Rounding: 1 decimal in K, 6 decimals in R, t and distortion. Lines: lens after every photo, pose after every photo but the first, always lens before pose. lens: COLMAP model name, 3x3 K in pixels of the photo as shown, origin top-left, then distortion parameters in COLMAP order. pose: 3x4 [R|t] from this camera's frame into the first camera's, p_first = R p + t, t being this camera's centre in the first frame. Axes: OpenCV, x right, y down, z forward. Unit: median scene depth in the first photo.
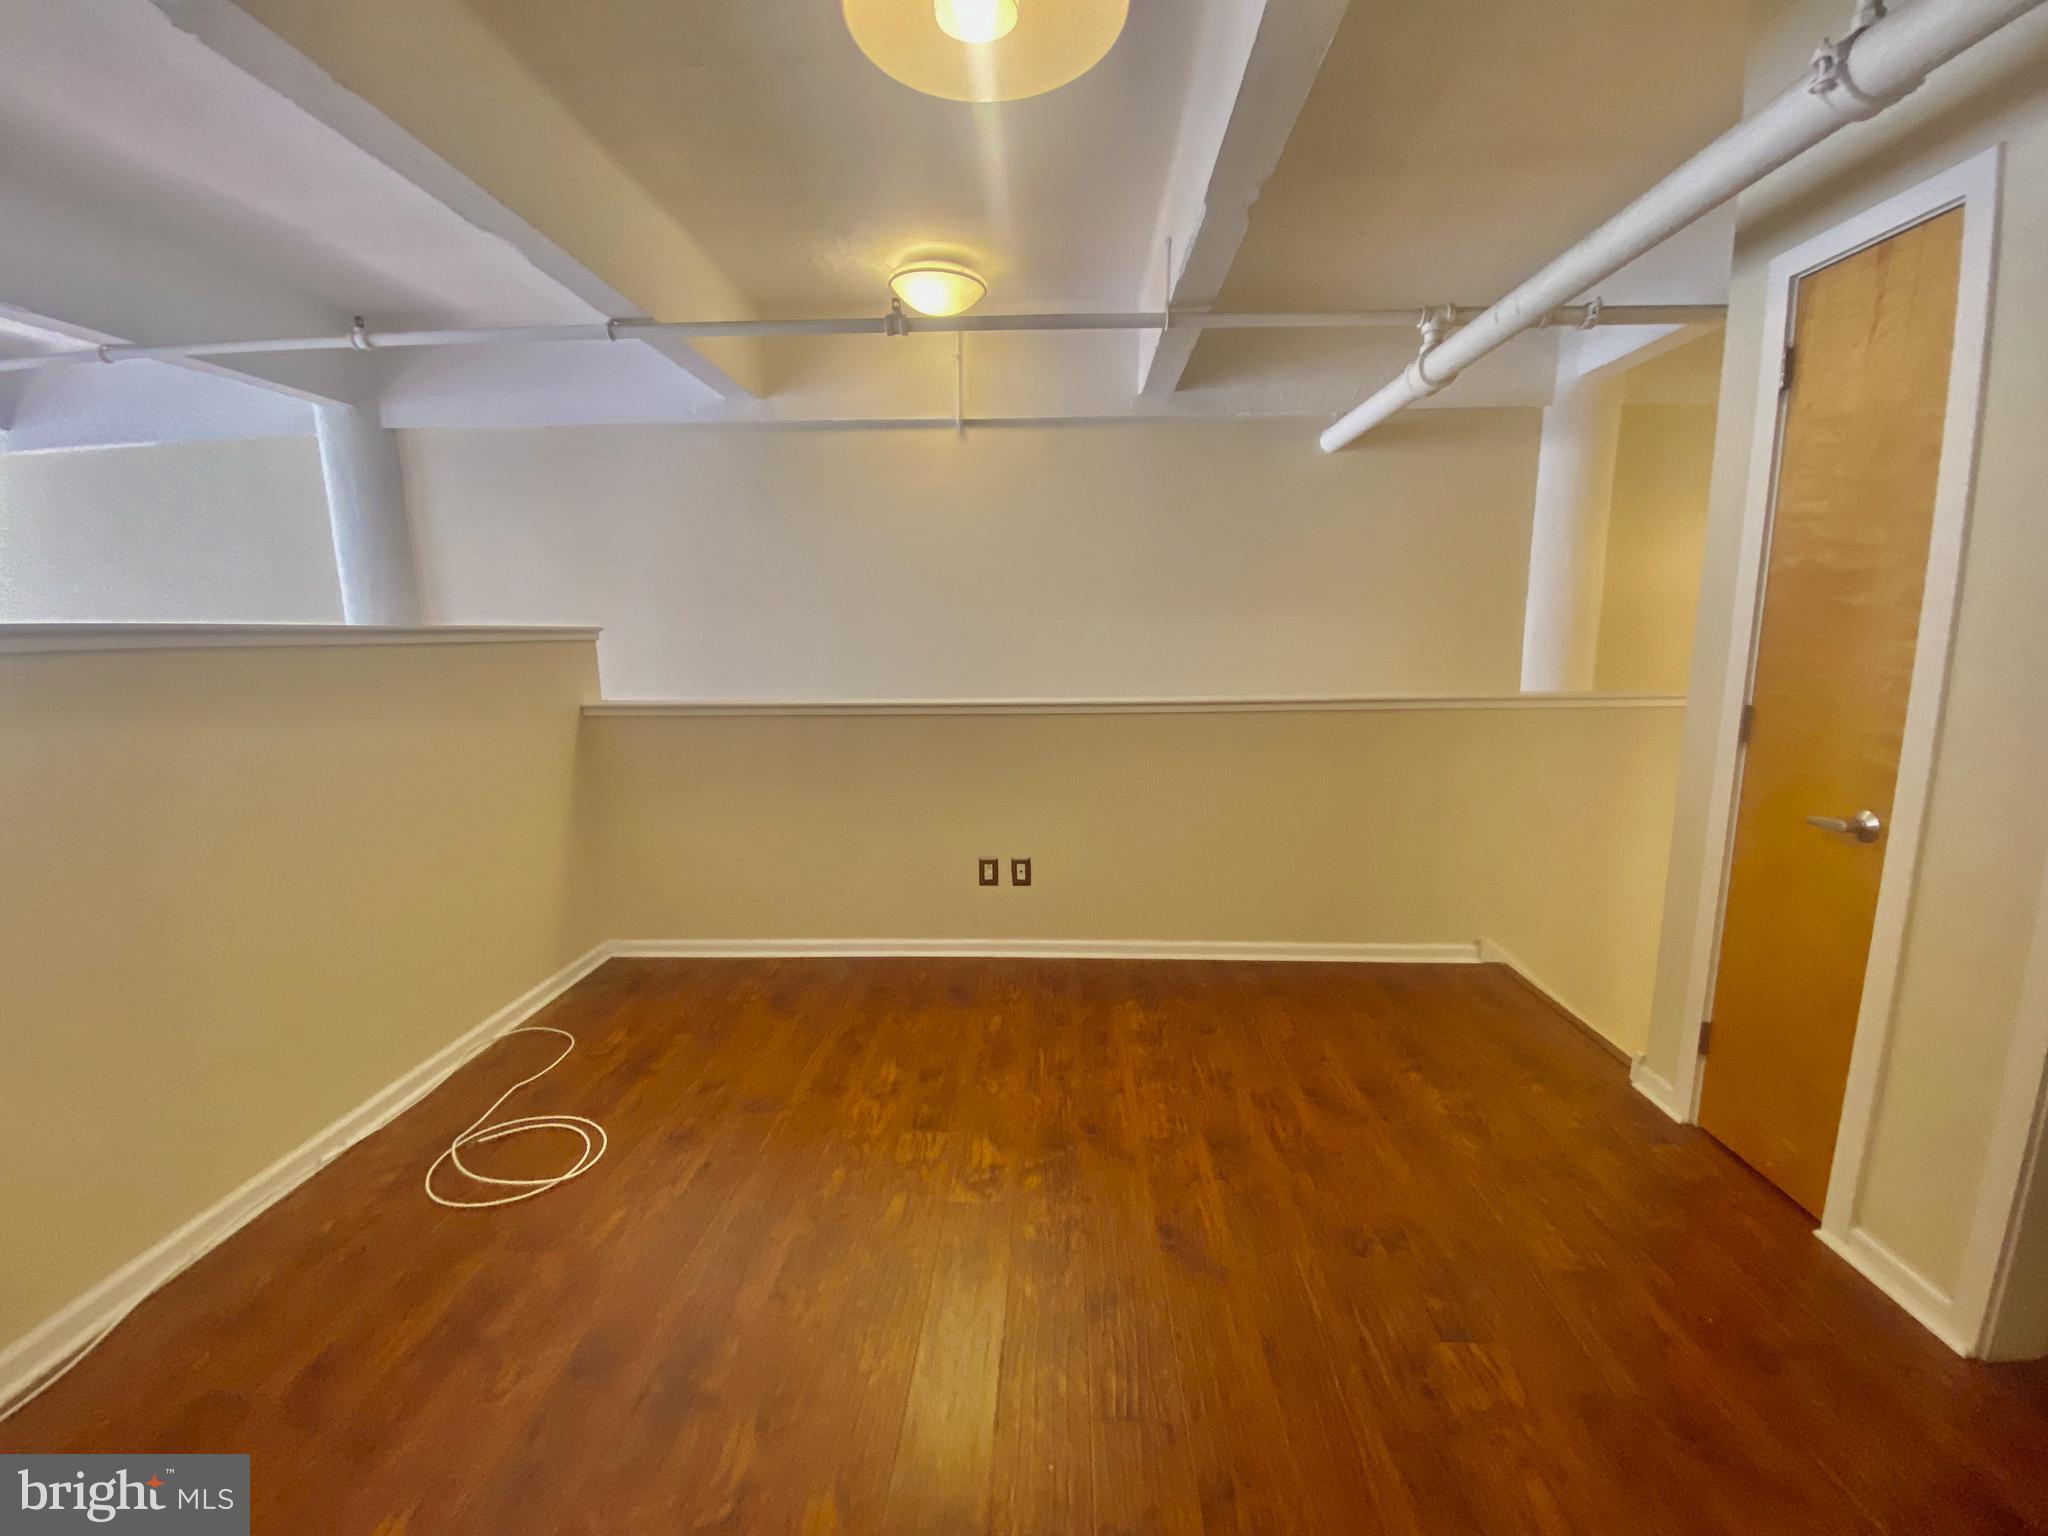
lens RADIAL K [[817.9, 0, 1012.9], [0, 817.9, 767.8], [0, 0, 1]] dist [-0.026206, -0.002944]
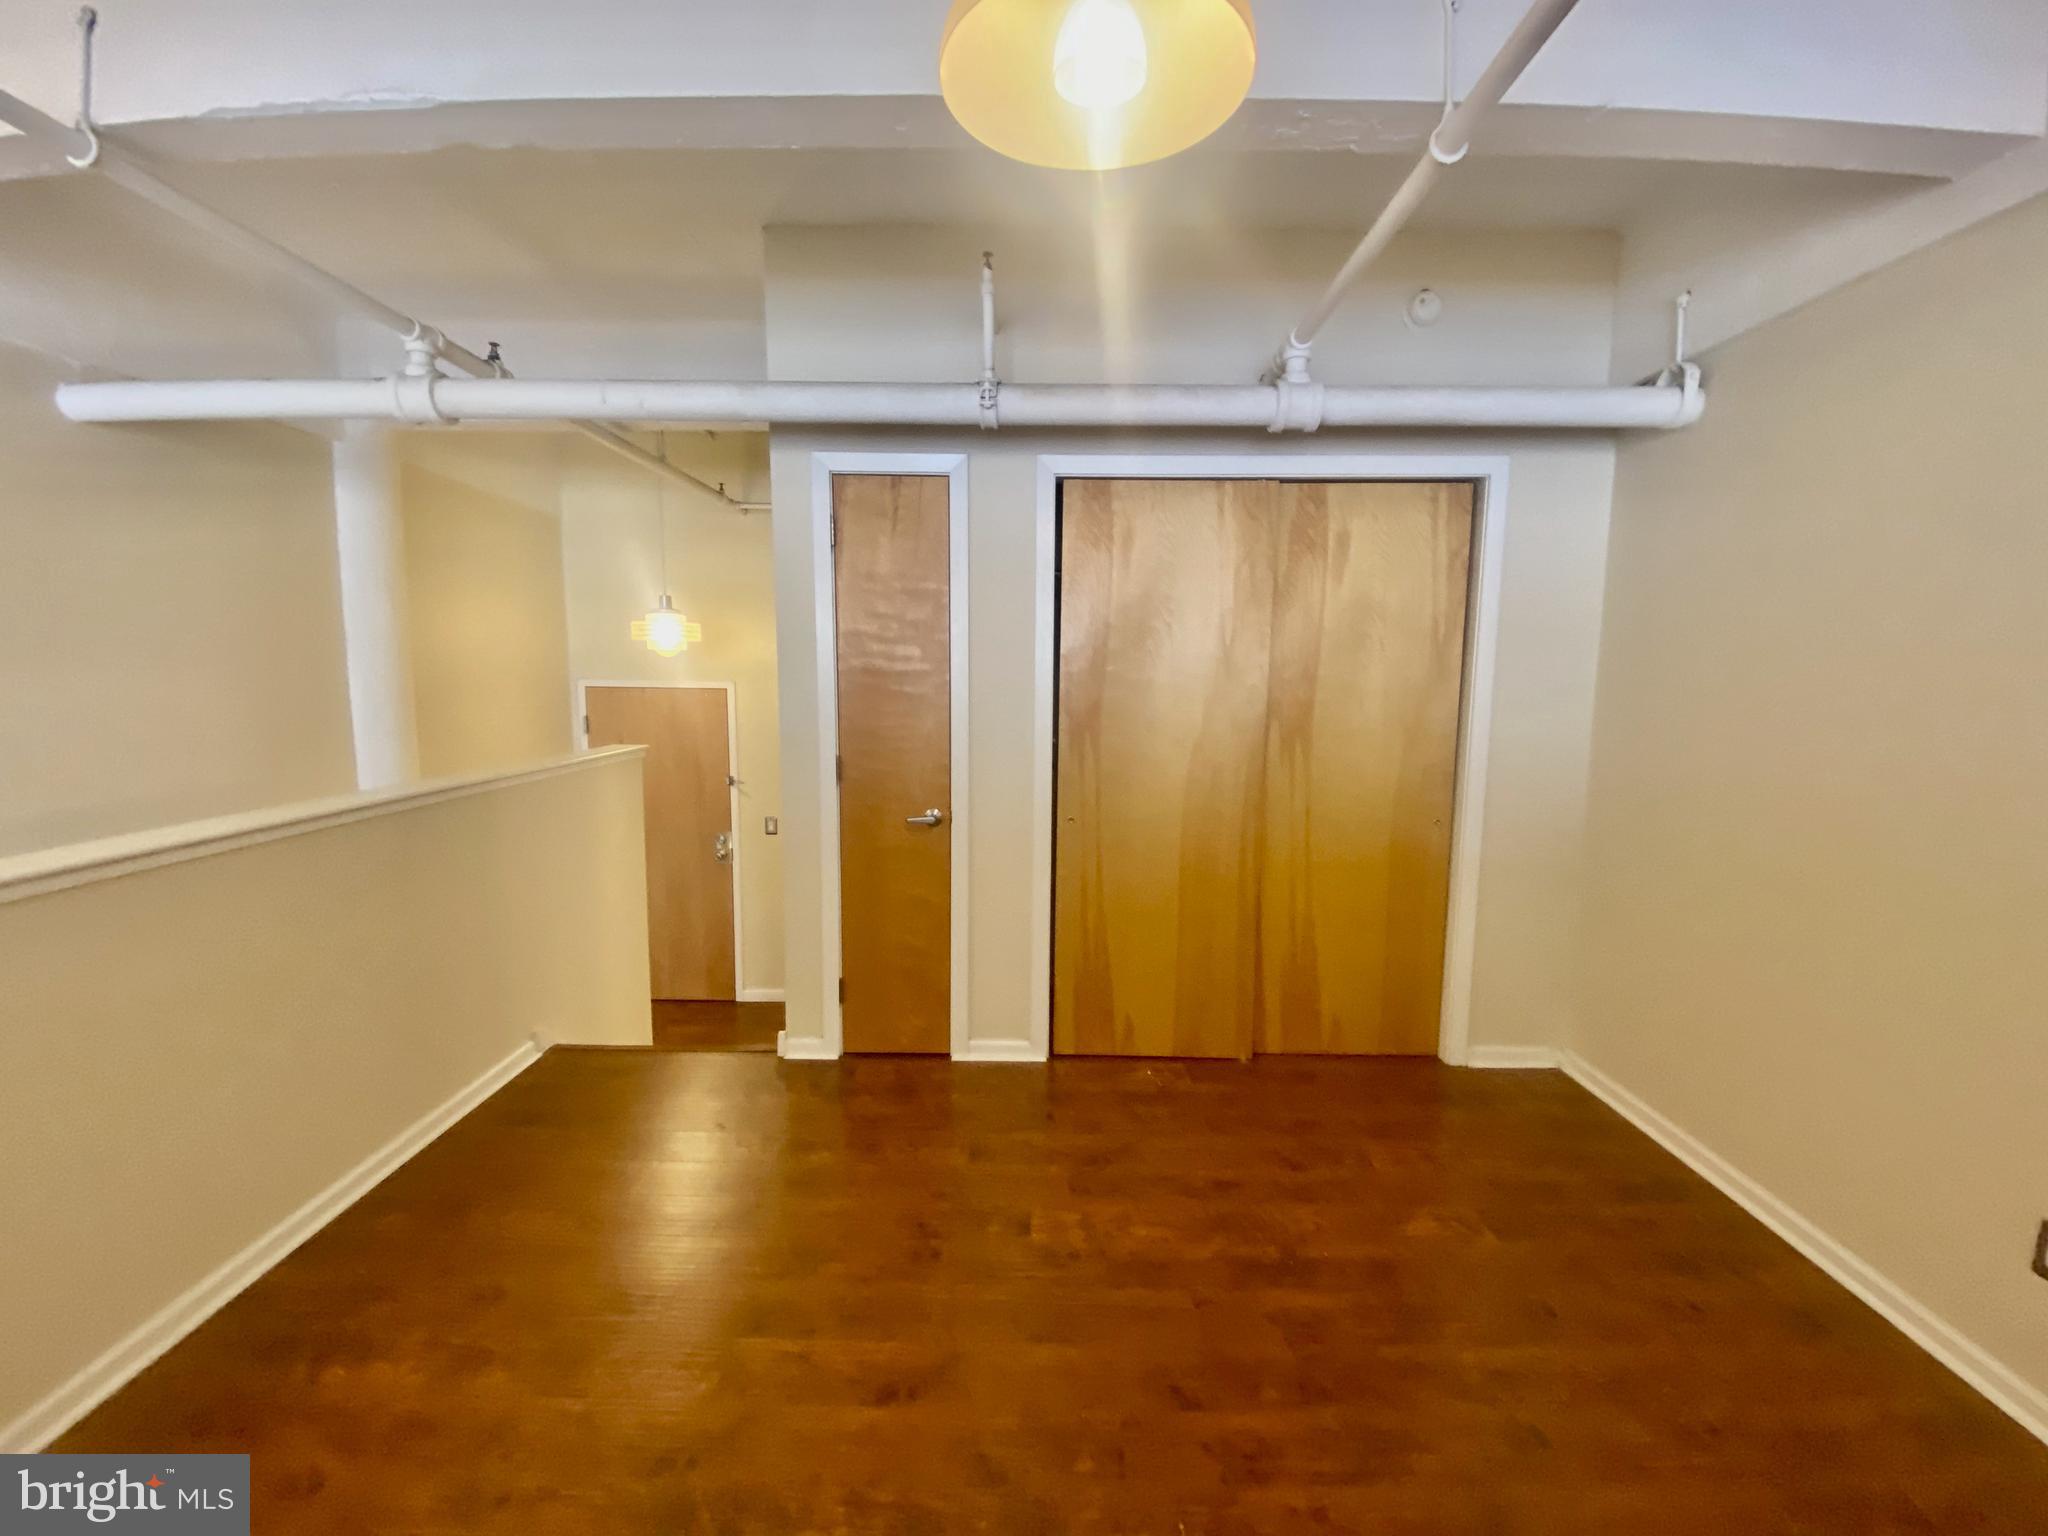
lens RADIAL K [[824.6, 0, 1016.5], [0, 824.6, 774.7], [0, 0, 1]] dist [-0.002709, -0.005677]
pose [[-0.036099, -0.117866, 0.992373, -0.646239], [0.158706, 0.979742, 0.122138, -0.195757], [-0.986666, 0.161905, -0.016661, 0.769447]]
